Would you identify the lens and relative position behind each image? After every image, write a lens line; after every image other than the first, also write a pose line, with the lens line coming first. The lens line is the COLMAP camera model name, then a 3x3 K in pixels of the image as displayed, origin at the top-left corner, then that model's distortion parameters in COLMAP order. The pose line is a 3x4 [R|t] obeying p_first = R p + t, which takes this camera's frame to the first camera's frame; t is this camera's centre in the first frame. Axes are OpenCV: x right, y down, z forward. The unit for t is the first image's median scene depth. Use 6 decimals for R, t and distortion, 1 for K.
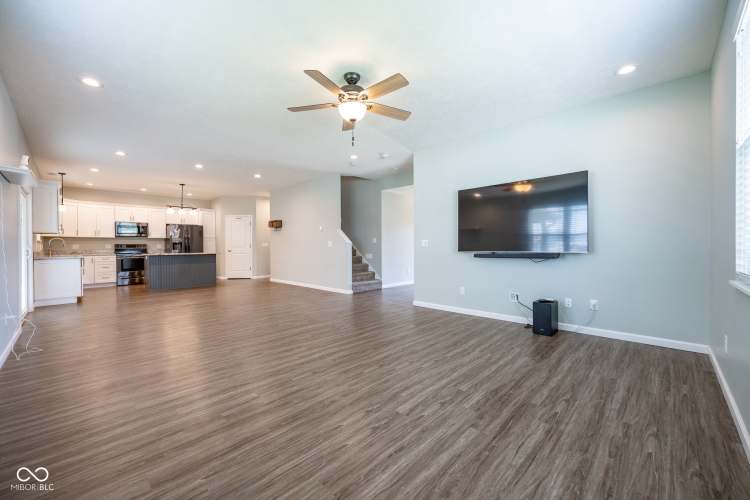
lens RADIAL K [[299.9, 0, 375.0], [0, 299.9, 250.0], [0, 0, 1]] dist [-0.000403, -0.000068]
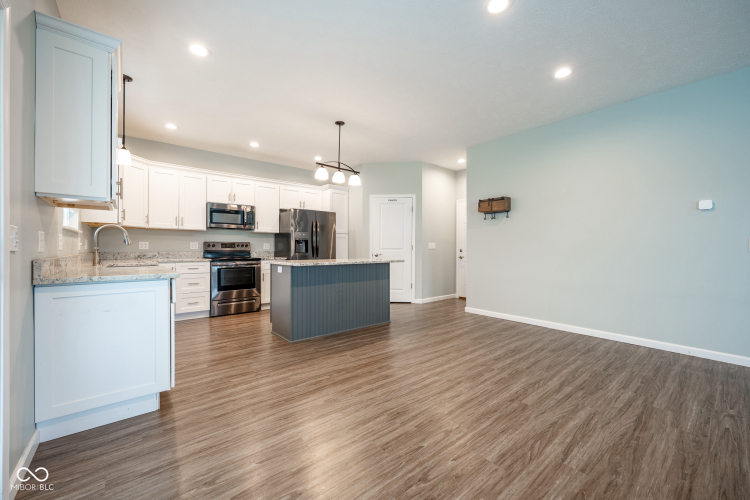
lens RADIAL K [[300.8, 0, 375.0], [0, 300.8, 250.0], [0, 0, 1]] dist [-0.002586, -0.000124]
pose [[0.994243, 0.009208, -0.106756, -0.586636], [-0.010030, 0.999924, -0.007169, -0.003591], [0.106682, 0.008199, 0.994259, 0.562897]]
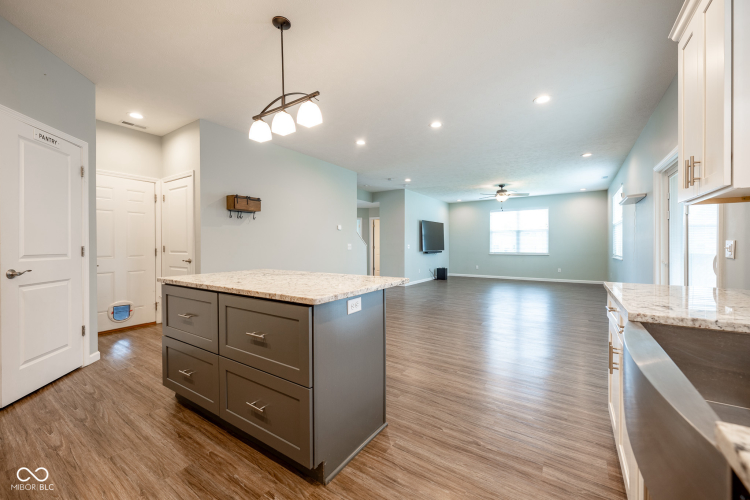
lens RADIAL K [[299.9, 0, 375.0], [0, 299.9, 250.0], [0, 0, 1]] dist [-0.000403, -0.000068]
pose [[-0.187548, -0.002612, 0.982252, -1.027513], [0.017682, 0.999825, 0.006035, -0.015165], [-0.982096, 0.018500, -0.187469, 1.079079]]
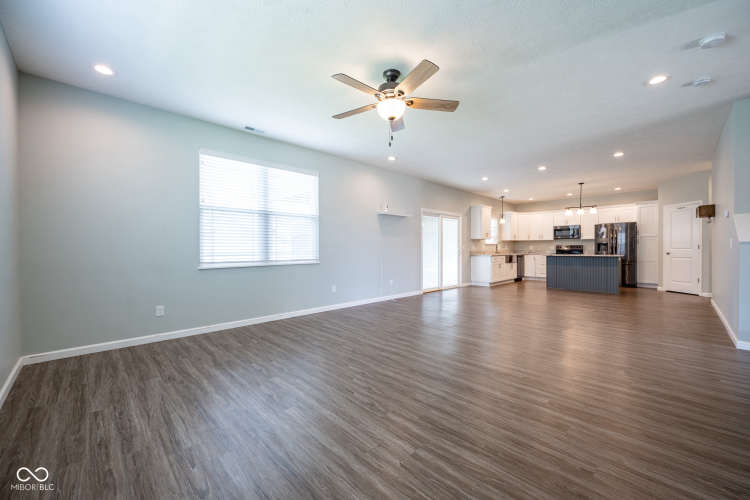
lens RADIAL K [[299.9, 0, 375.0], [0, 299.9, 250.0], [0, 0, 1]] dist [-0.000403, -0.000068]
pose [[-0.033316, 0.008686, -0.999407, 0.379914], [-0.010030, 0.999909, 0.009025, -0.006945], [0.999395, 0.010325, -0.033226, 0.416502]]
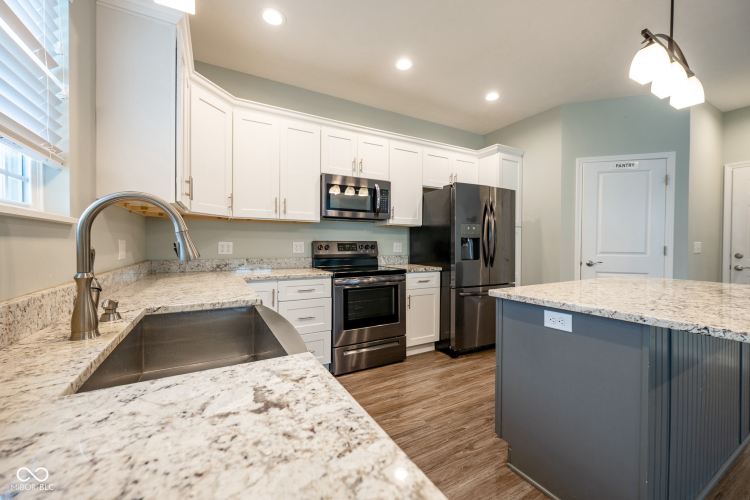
lens RADIAL K [[299.9, 0, 375.0], [0, 299.9, 250.0], [0, 0, 1]] dist [-0.000403, -0.000068]
pose [[0.957910, 0.014936, -0.286680, -0.854941], [-0.013498, 0.999884, 0.006993, -0.015592], [0.286752, -0.002829, 0.958001, 0.837588]]
